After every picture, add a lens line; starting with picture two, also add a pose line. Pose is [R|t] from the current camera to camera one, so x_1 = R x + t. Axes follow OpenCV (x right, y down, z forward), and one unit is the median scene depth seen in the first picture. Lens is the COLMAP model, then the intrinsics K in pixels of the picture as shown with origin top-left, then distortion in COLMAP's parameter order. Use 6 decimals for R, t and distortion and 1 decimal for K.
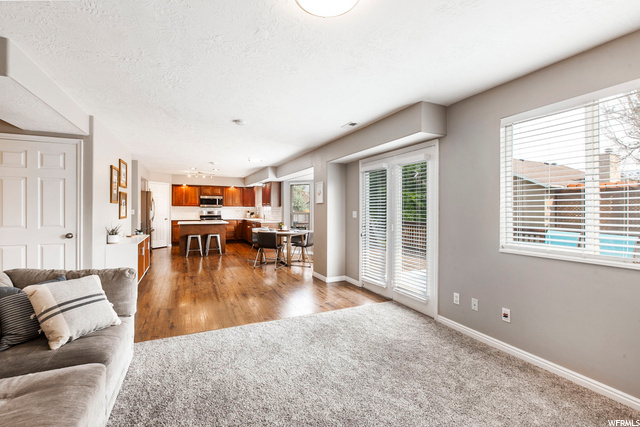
lens RADIAL K [[290.8, 0, 319.8], [0, 290.8, 211.7], [0, 0, 1]] dist [-0.004220, -0.000610]
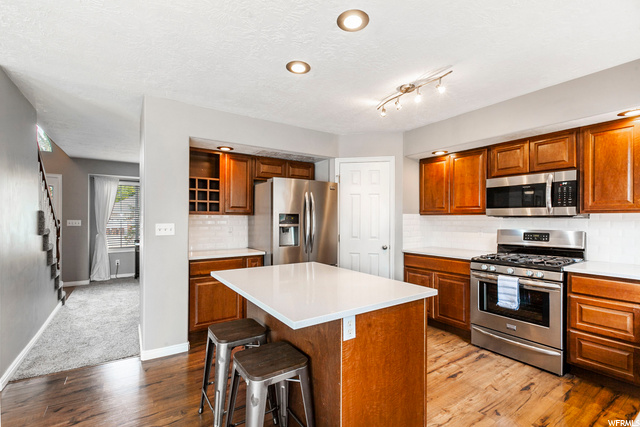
lens RADIAL K [[290.8, 0, 320.9], [0, 290.8, 216.5], [0, 0, 1]] dist [-0.004220, -0.000610]
pose [[0.153061, -0.006019, -0.988198, -0.140207], [-0.005383, 0.999962, -0.006925, -0.013154], [0.988202, 0.006379, 0.153023, 0.782707]]
